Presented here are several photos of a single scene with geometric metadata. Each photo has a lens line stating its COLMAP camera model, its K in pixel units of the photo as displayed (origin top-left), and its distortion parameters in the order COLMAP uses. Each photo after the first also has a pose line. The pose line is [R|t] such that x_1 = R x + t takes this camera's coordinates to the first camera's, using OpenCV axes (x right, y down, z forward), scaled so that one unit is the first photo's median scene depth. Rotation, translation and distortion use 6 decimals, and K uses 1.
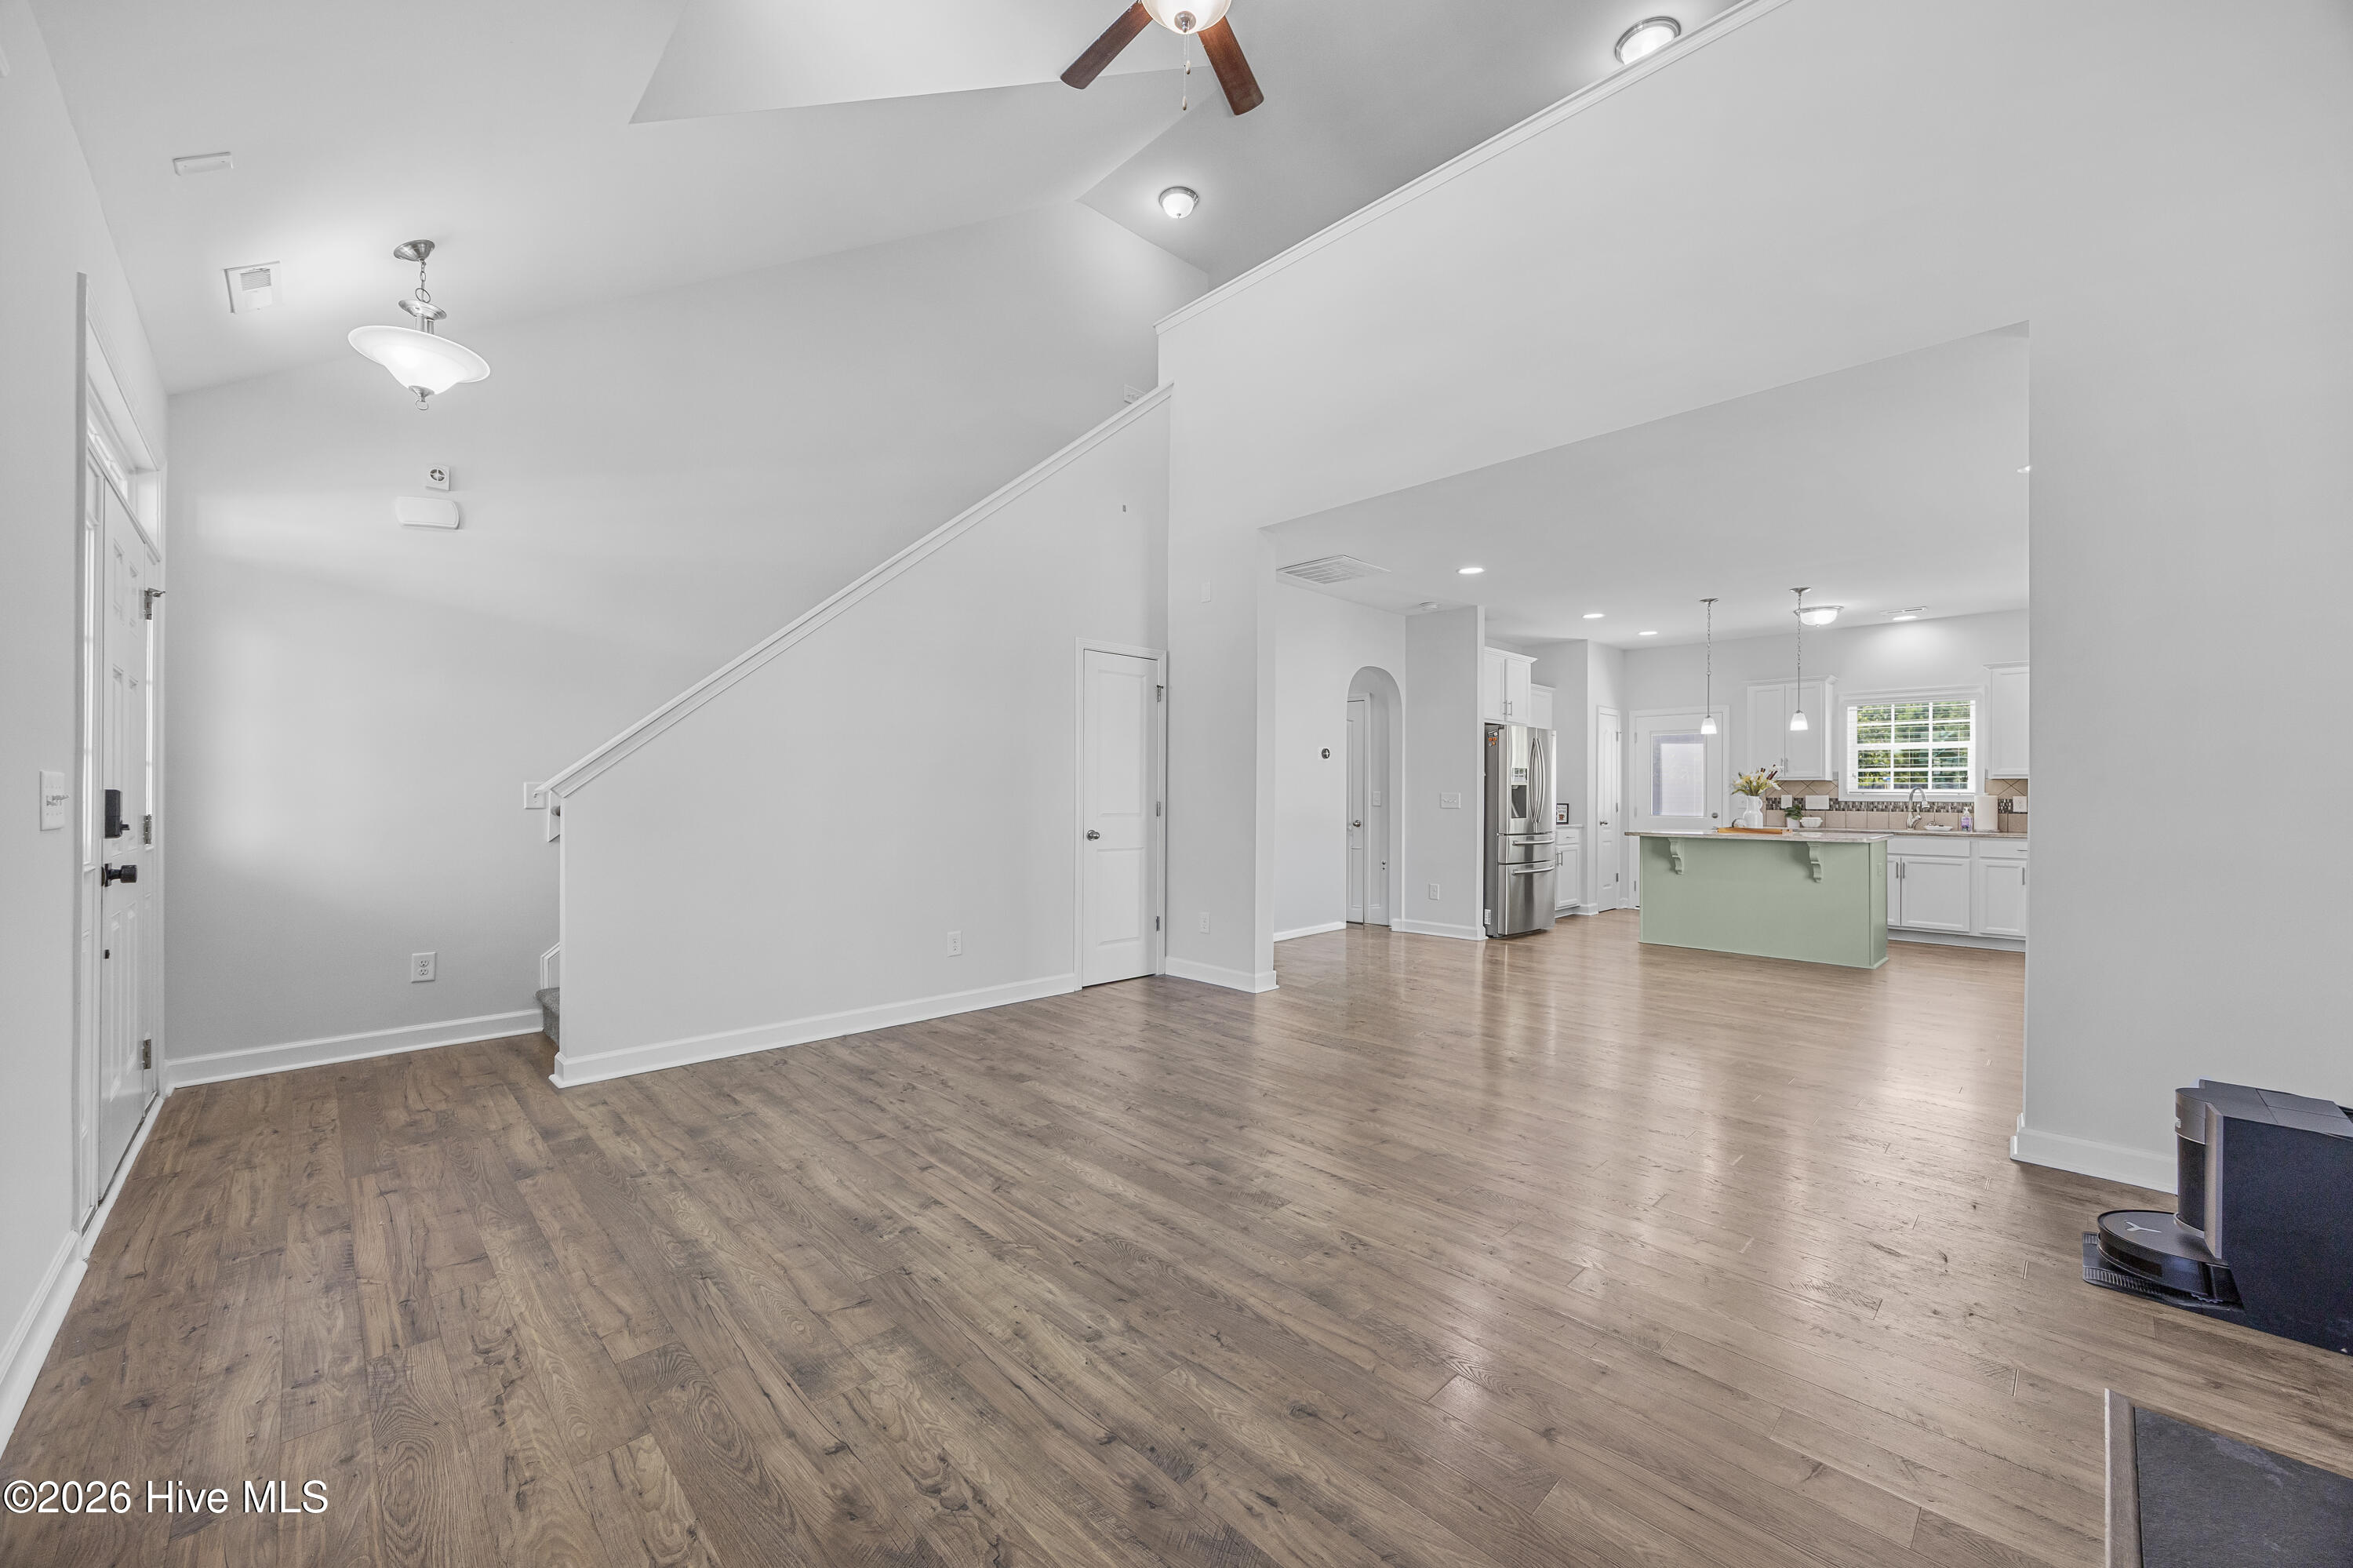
lens RADIAL K [[900.2, 0, 1176.2], [0, 900.2, 785.9], [0, 0, 1]] dist [-0.002986, 0.000518]
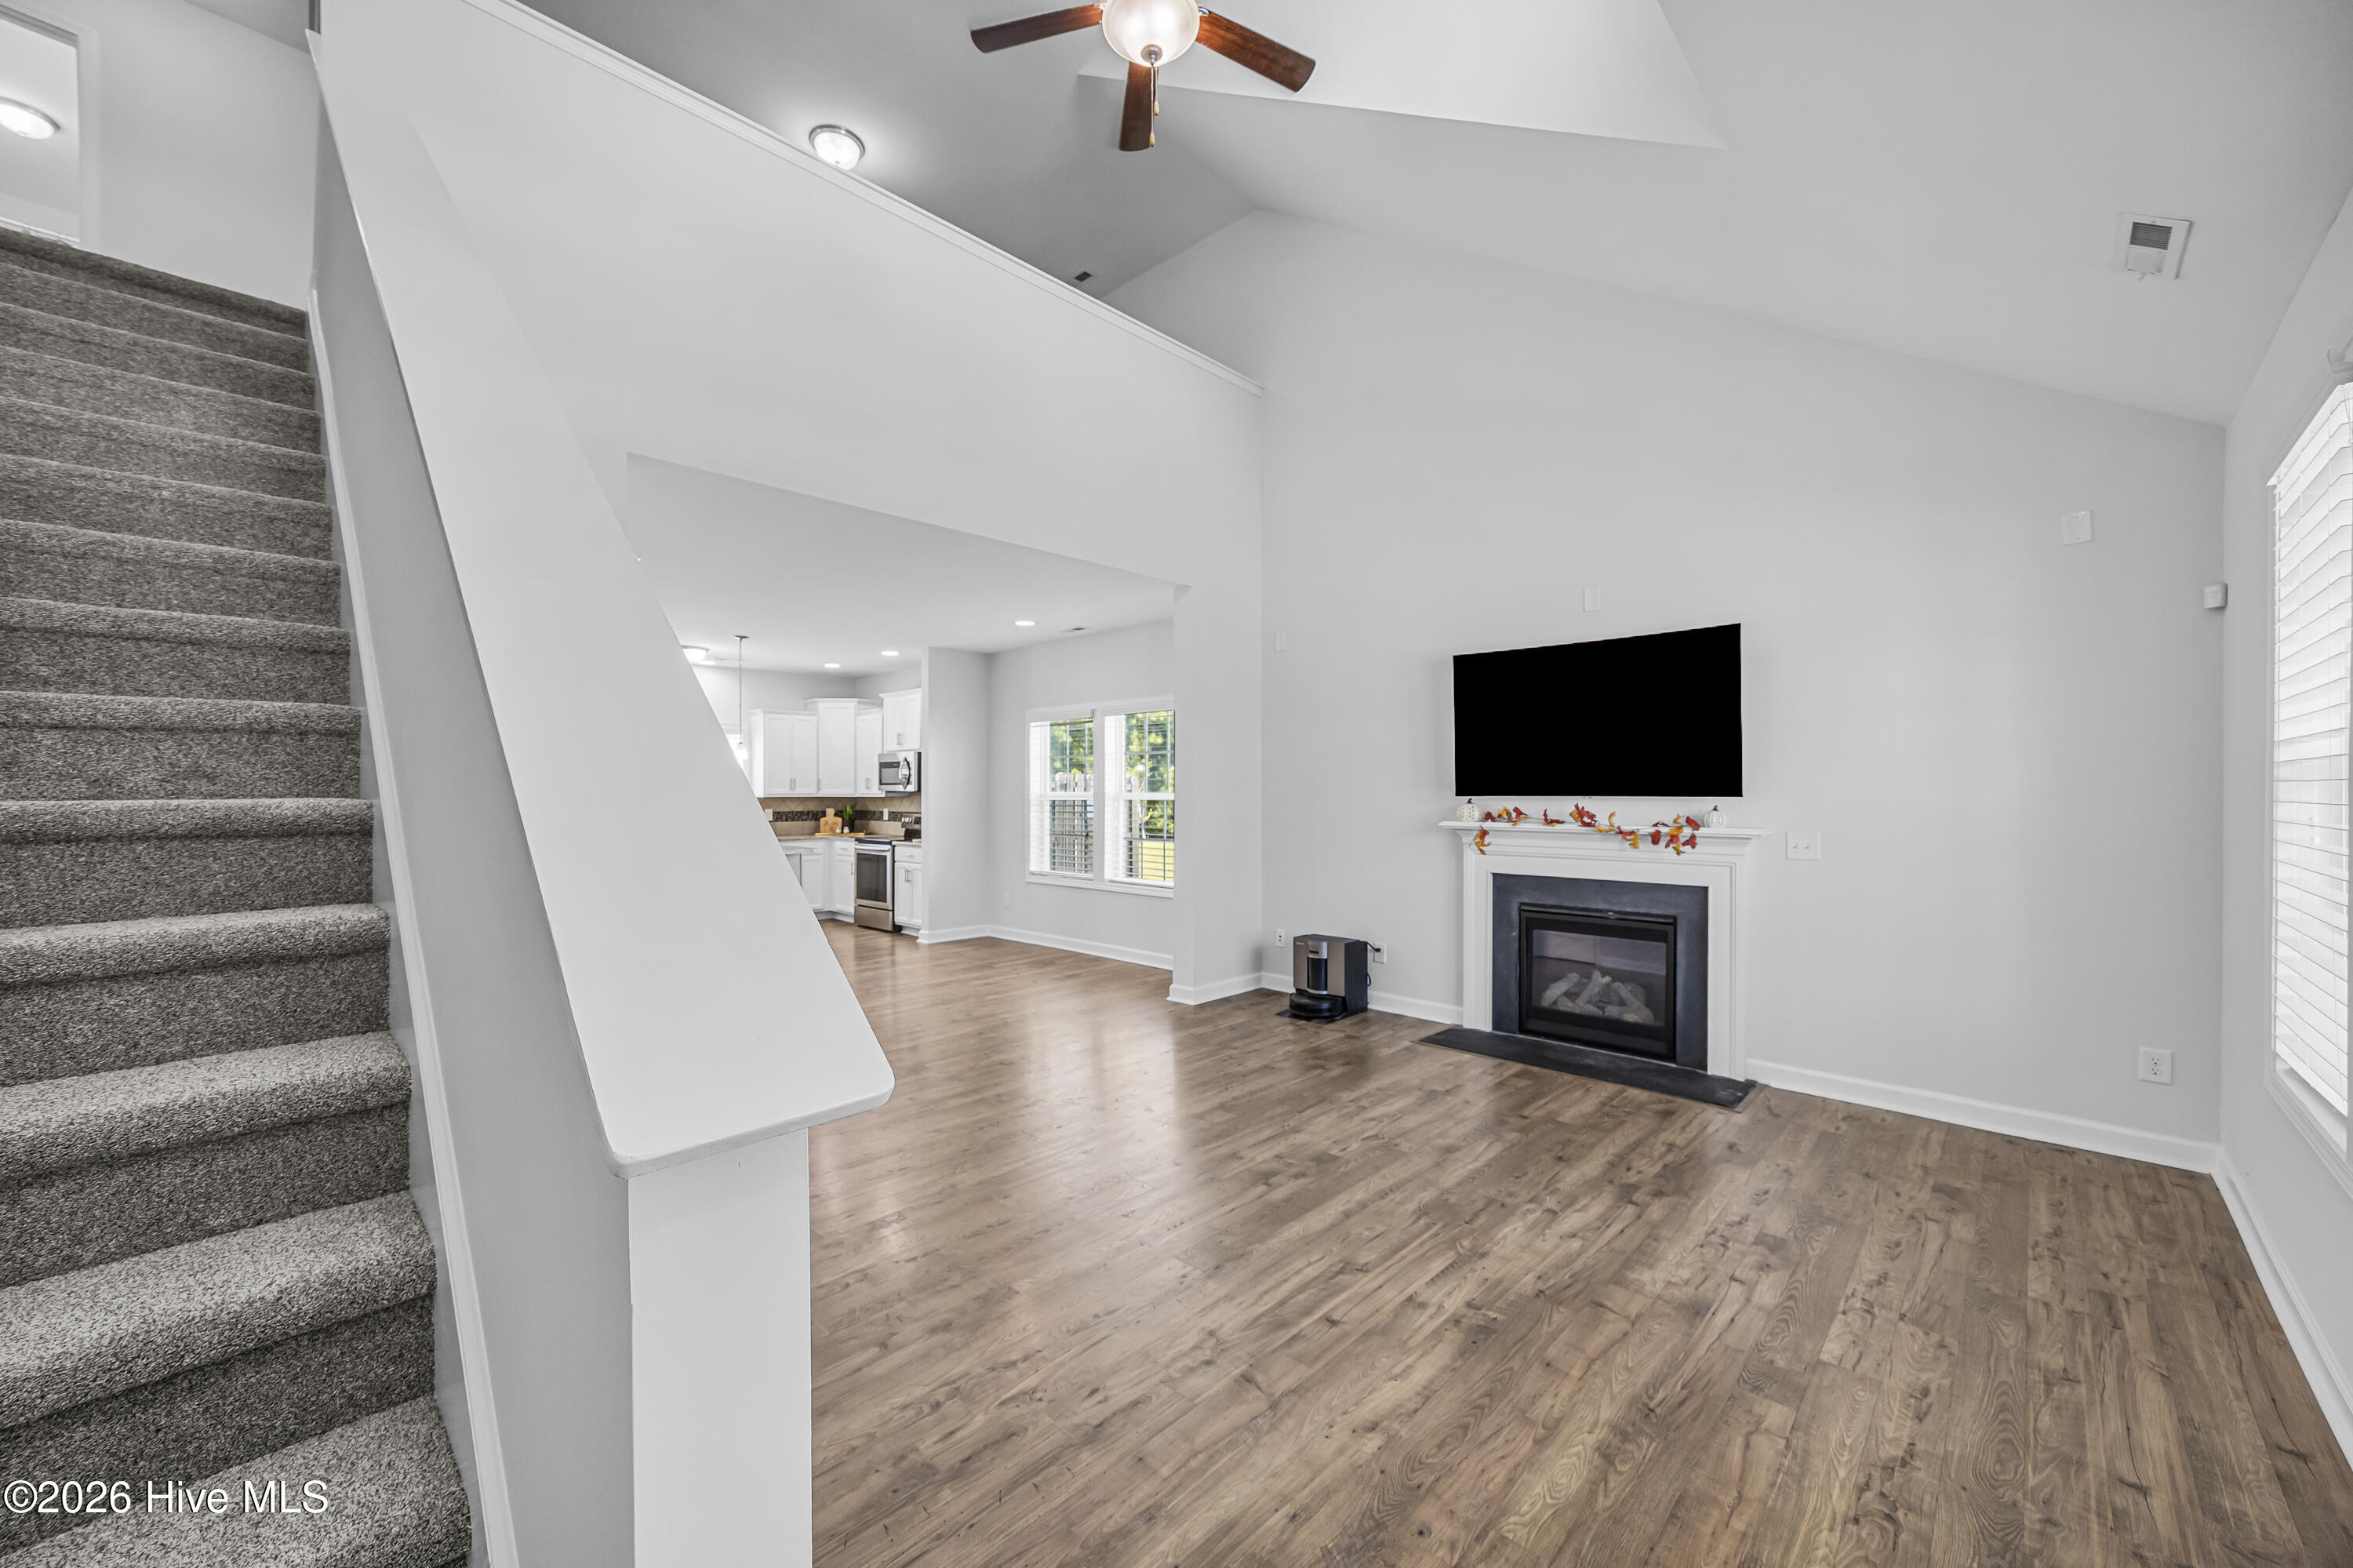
lens RADIAL K [[900.2, 0, 1190.3], [0, 900.2, 788.1], [0, 0, 1]] dist [-0.002986, 0.000518]
pose [[-0.041583, -0.000969, 0.999135, -1.462221], [-0.008845, 0.999961, 0.000602, -0.085580], [-0.999096, -0.008812, -0.041590, 1.557554]]
